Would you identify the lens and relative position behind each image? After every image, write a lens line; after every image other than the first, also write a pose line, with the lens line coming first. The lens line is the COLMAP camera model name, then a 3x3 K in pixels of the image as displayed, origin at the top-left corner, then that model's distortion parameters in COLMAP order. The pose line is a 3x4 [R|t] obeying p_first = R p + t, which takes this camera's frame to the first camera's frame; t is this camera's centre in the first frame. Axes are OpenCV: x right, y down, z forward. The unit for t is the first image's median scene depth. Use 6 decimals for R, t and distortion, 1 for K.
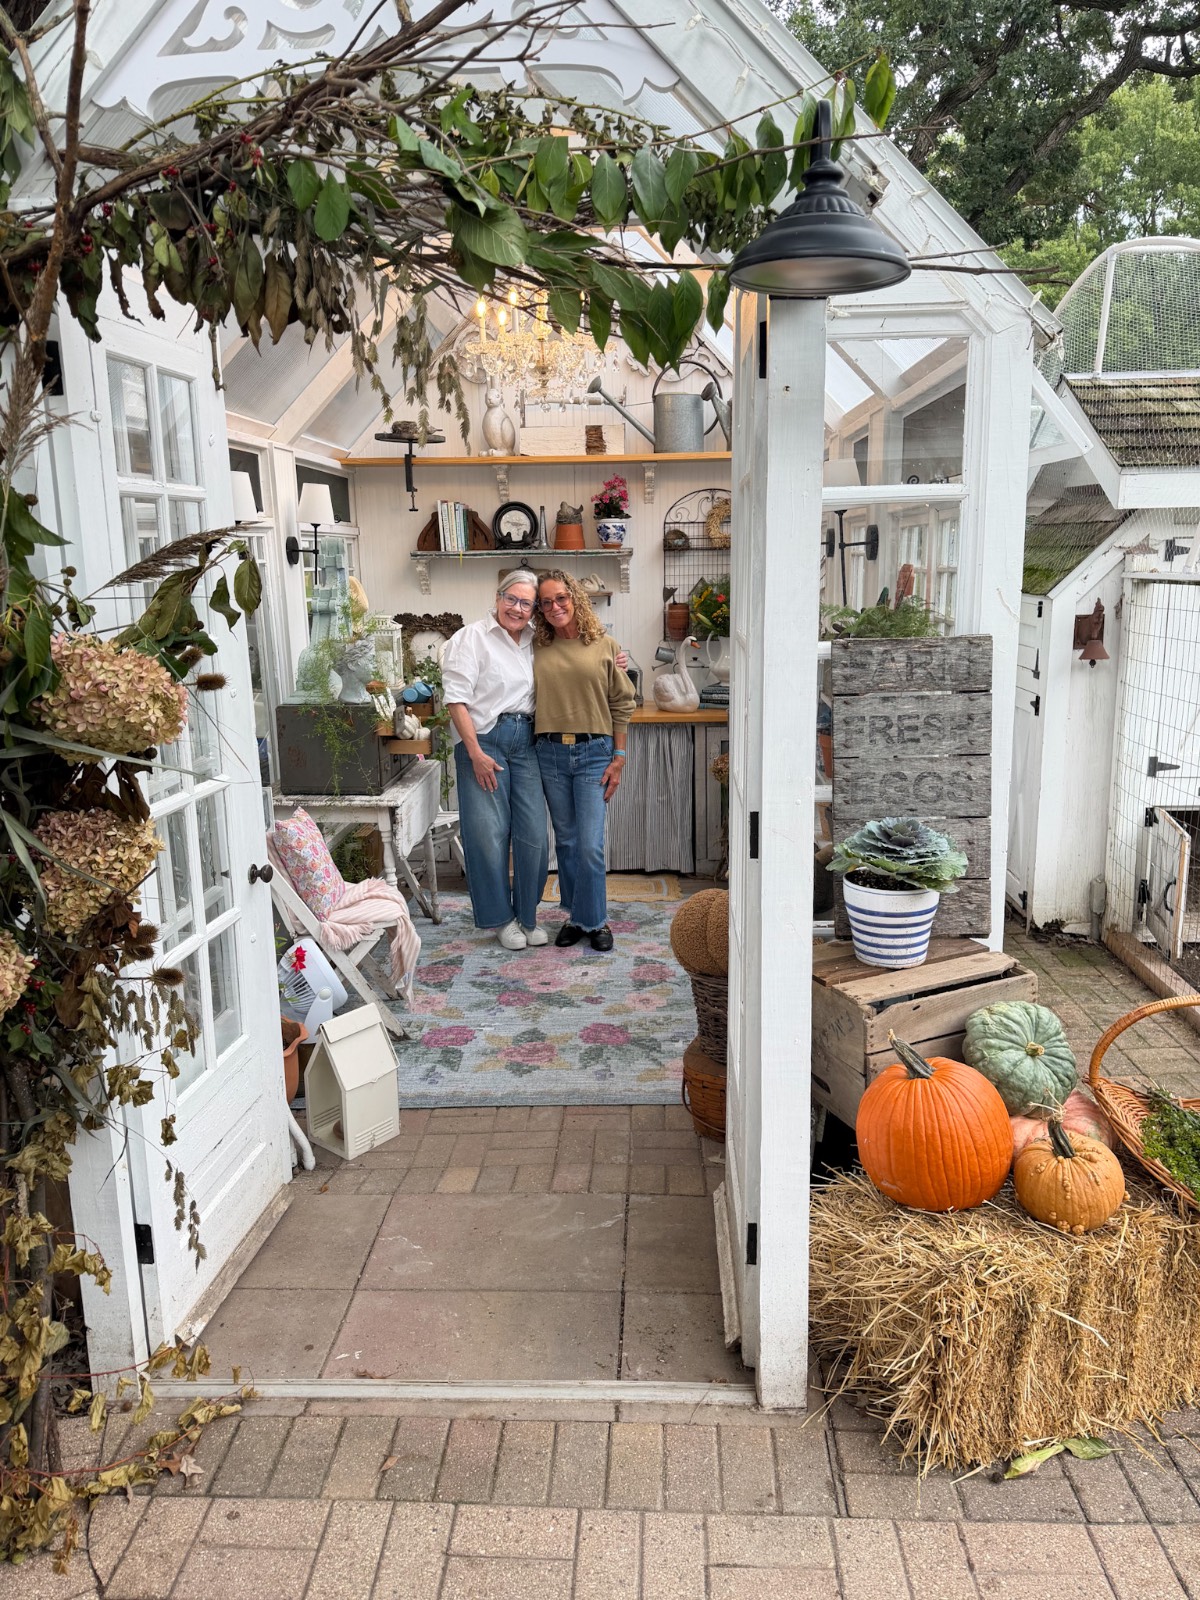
lens RADIAL K [[1170.3, 0, 602.7], [0, 1170.3, 807.2], [0, 0, 1]] dist [0.006003, -0.000589]
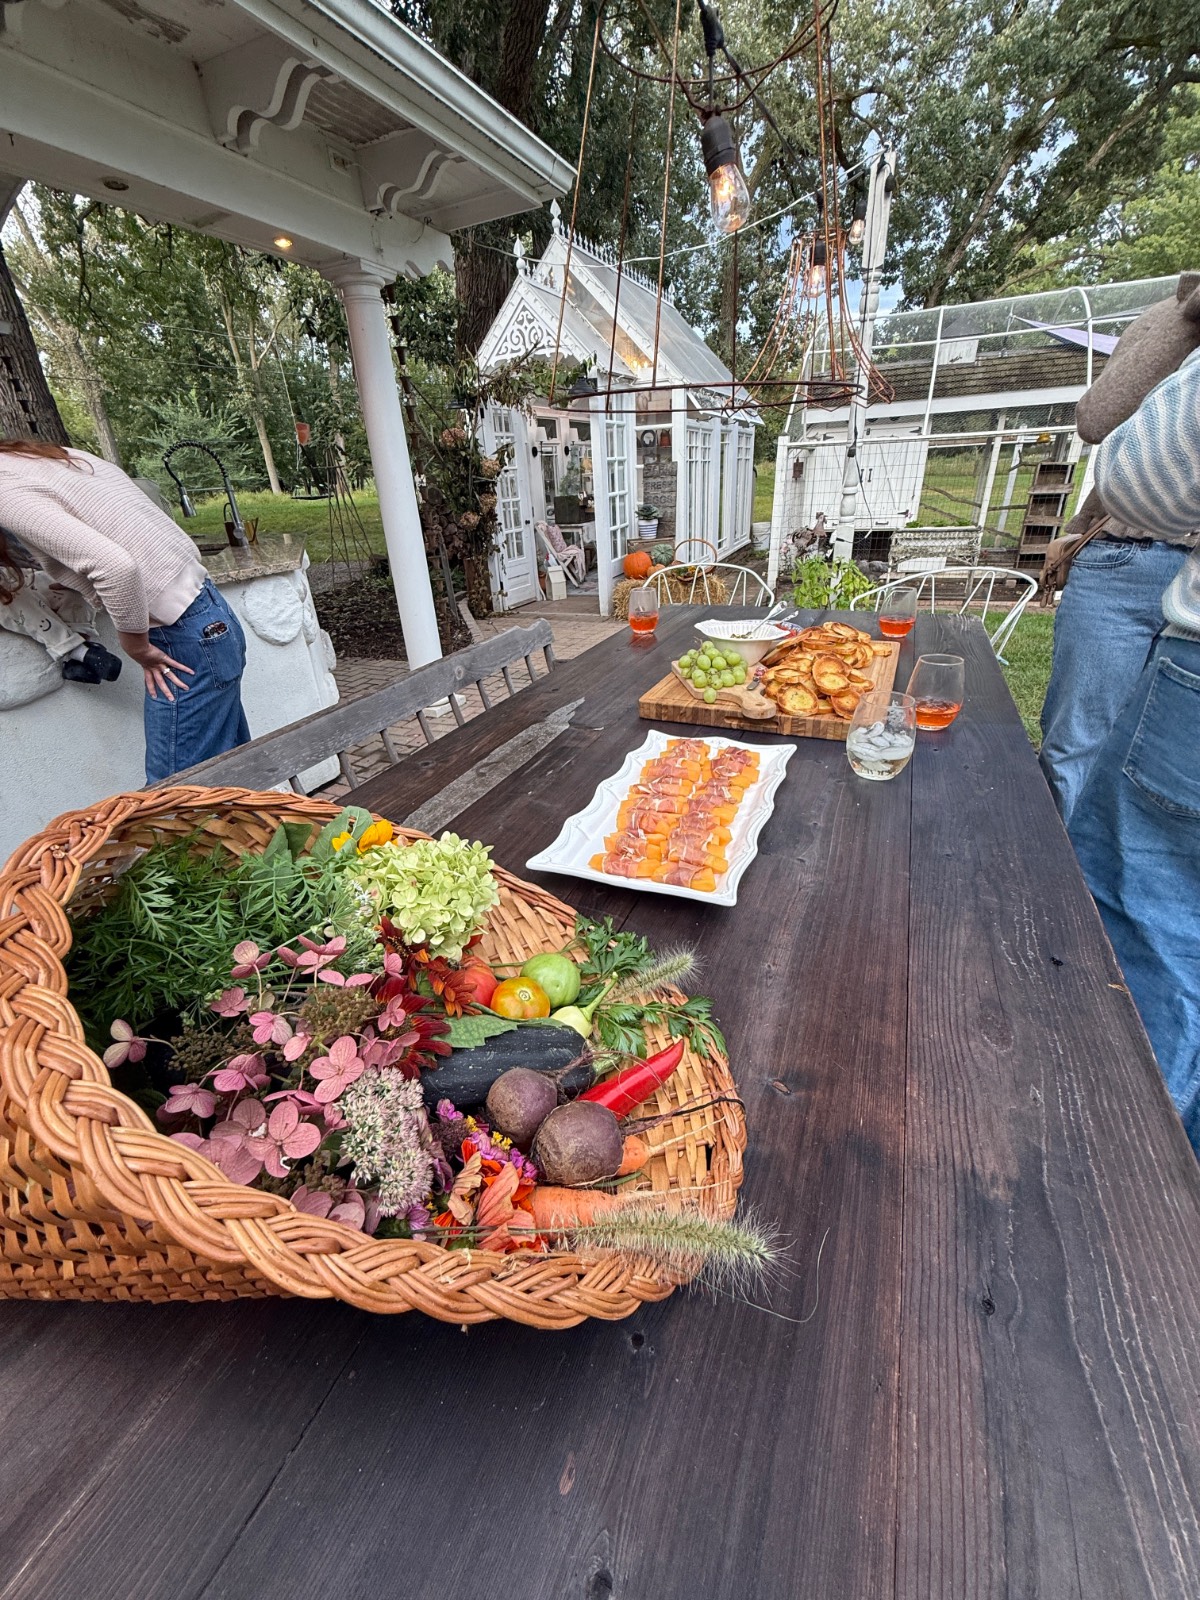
lens RADIAL K [[636.8, 0, 600.0], [0, 636.8, 800.0], [0, 0, 1]] dist [-0.001465, 0.000240]
pose [[0.938897, 0.131822, -0.317954, 1.157688], [-0.040372, 0.959555, 0.278611, 0.492068], [0.341821, -0.248750, 0.906246, -1.858777]]
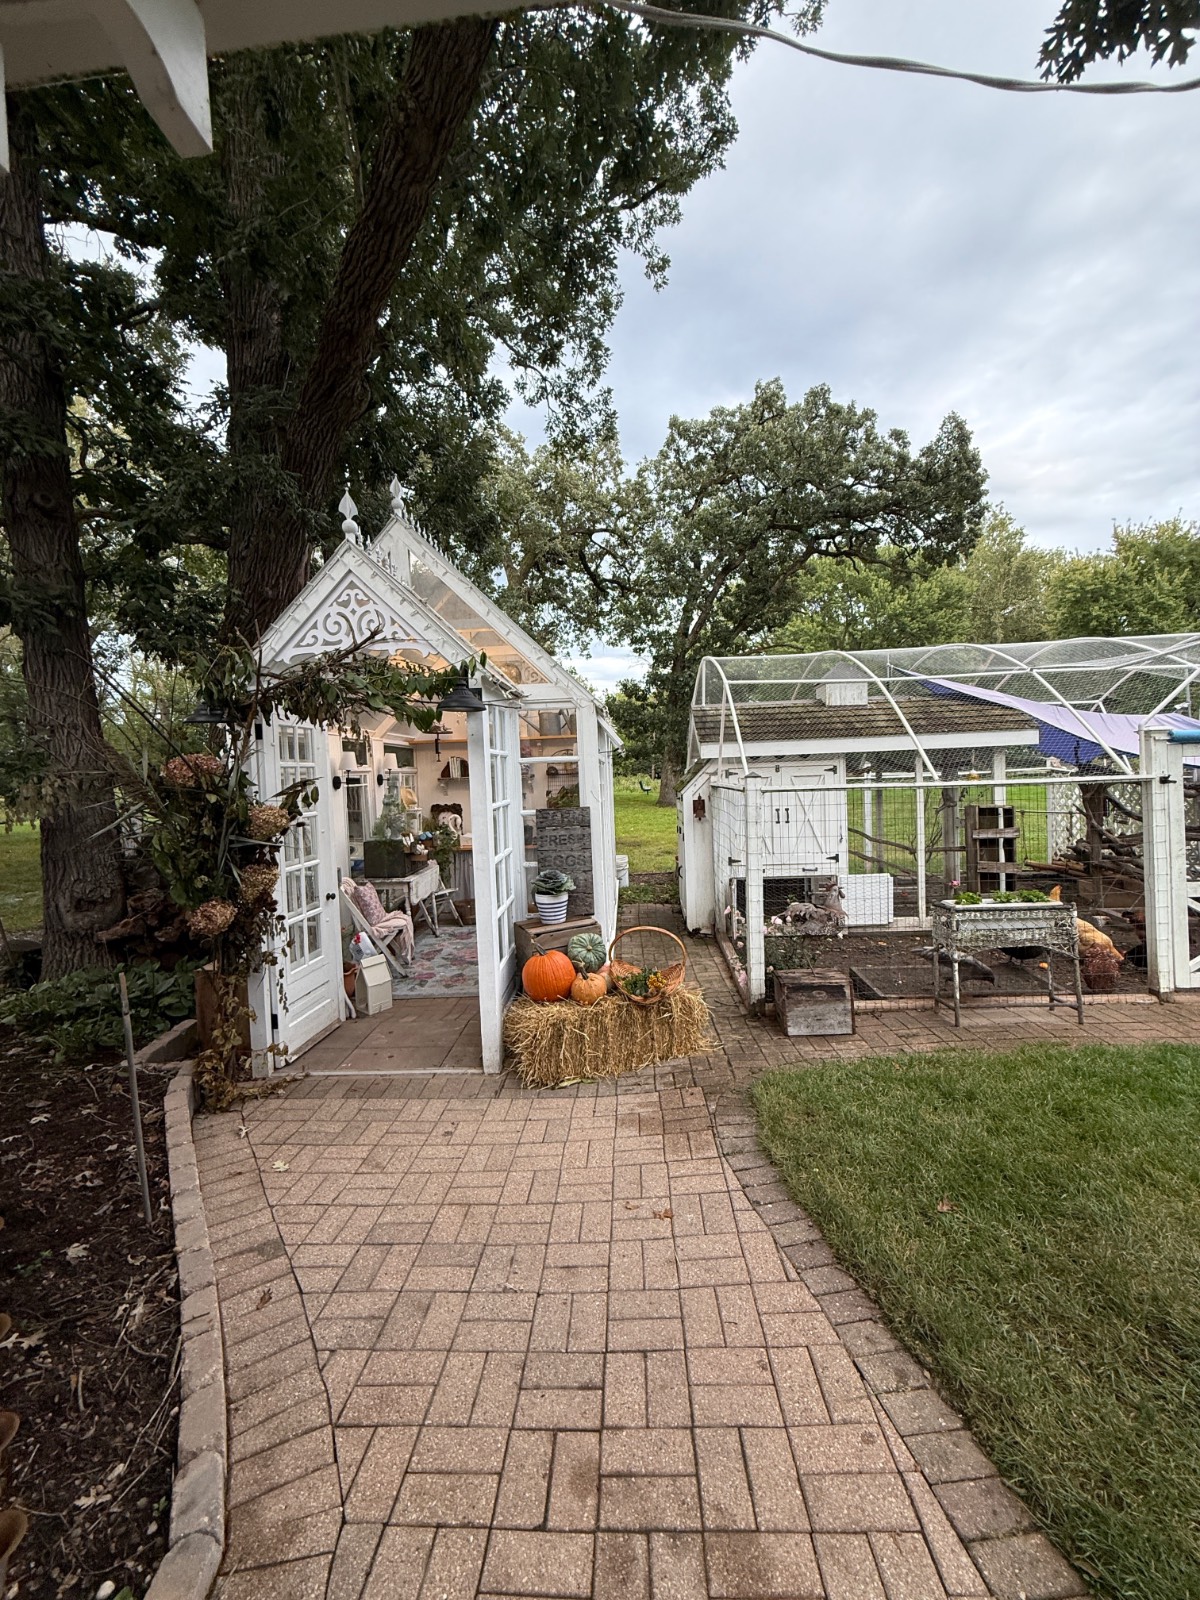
lens RADIAL K [[636.8, 0, 600.0], [0, 636.8, 800.0], [0, 0, 1]] dist [-0.001465, 0.000240]
pose [[0.999847, -0.017303, -0.002595, 0.420541], [0.016600, 0.985010, -0.171697, 0.120785], [0.005527, 0.171628, 0.985146, -0.624202]]
